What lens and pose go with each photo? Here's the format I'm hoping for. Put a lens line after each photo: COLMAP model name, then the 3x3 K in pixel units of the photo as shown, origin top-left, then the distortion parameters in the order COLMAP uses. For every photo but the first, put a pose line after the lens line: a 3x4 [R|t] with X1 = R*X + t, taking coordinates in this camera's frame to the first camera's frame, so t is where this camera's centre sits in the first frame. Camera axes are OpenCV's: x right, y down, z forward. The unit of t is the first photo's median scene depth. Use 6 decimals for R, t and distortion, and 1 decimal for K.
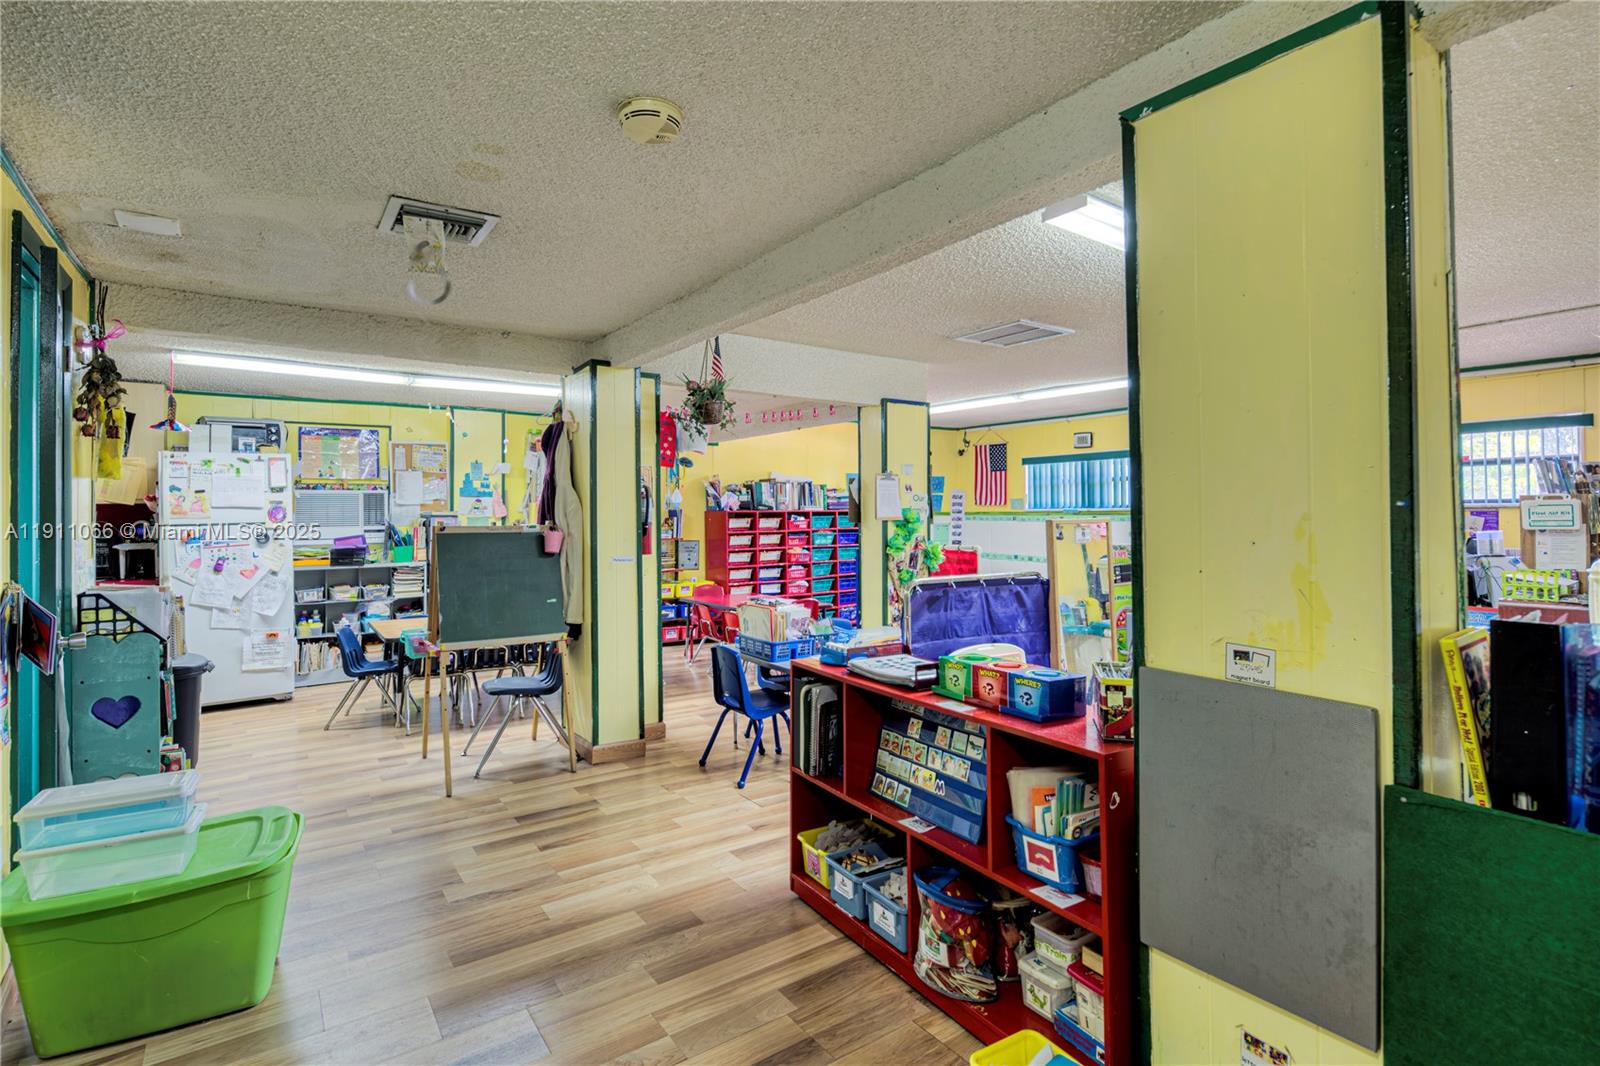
lens RADIAL K [[765.1, 0, 798.0], [0, 765.1, 517.3], [0, 0, 1]] dist [0.005701, -0.004941]
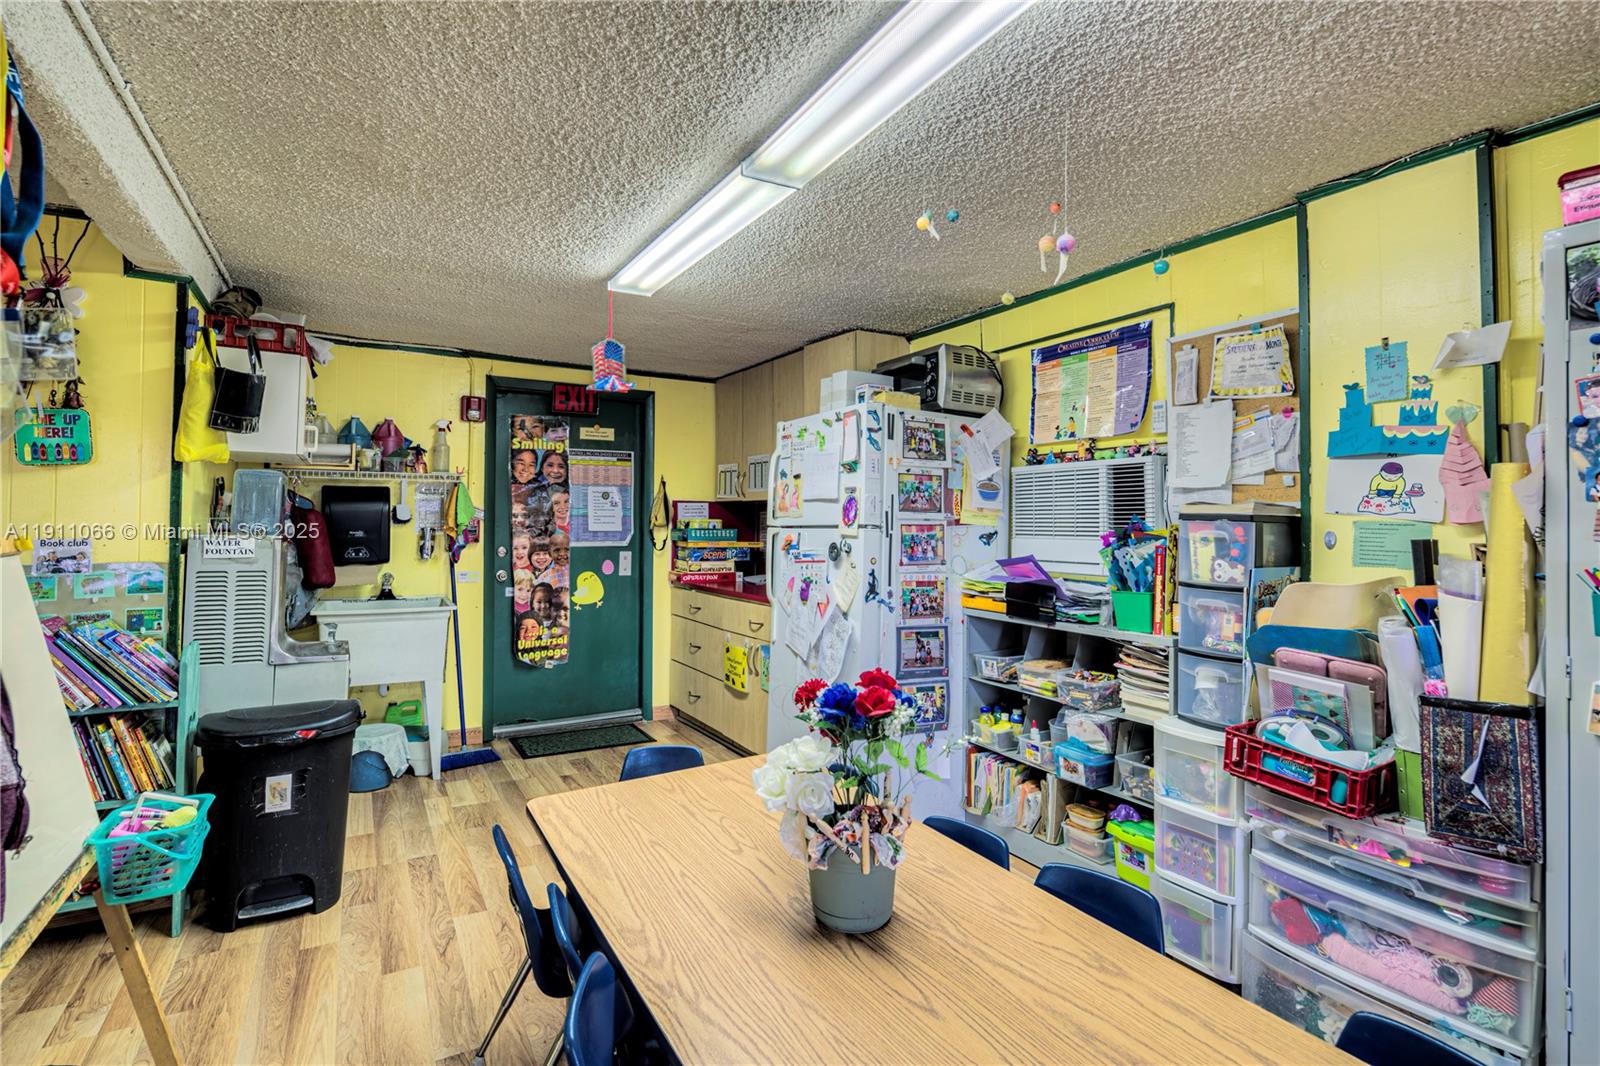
lens RADIAL K [[765.1, 0, 793.9], [0, 765.1, 507.6], [0, 0, 1]] dist [0.005701, -0.004941]
pose [[-0.090560, -0.008363, -0.995856, -0.097822], [-0.009402, 0.999927, -0.007542, -0.001383], [0.995847, 0.008680, -0.090632, 0.862790]]
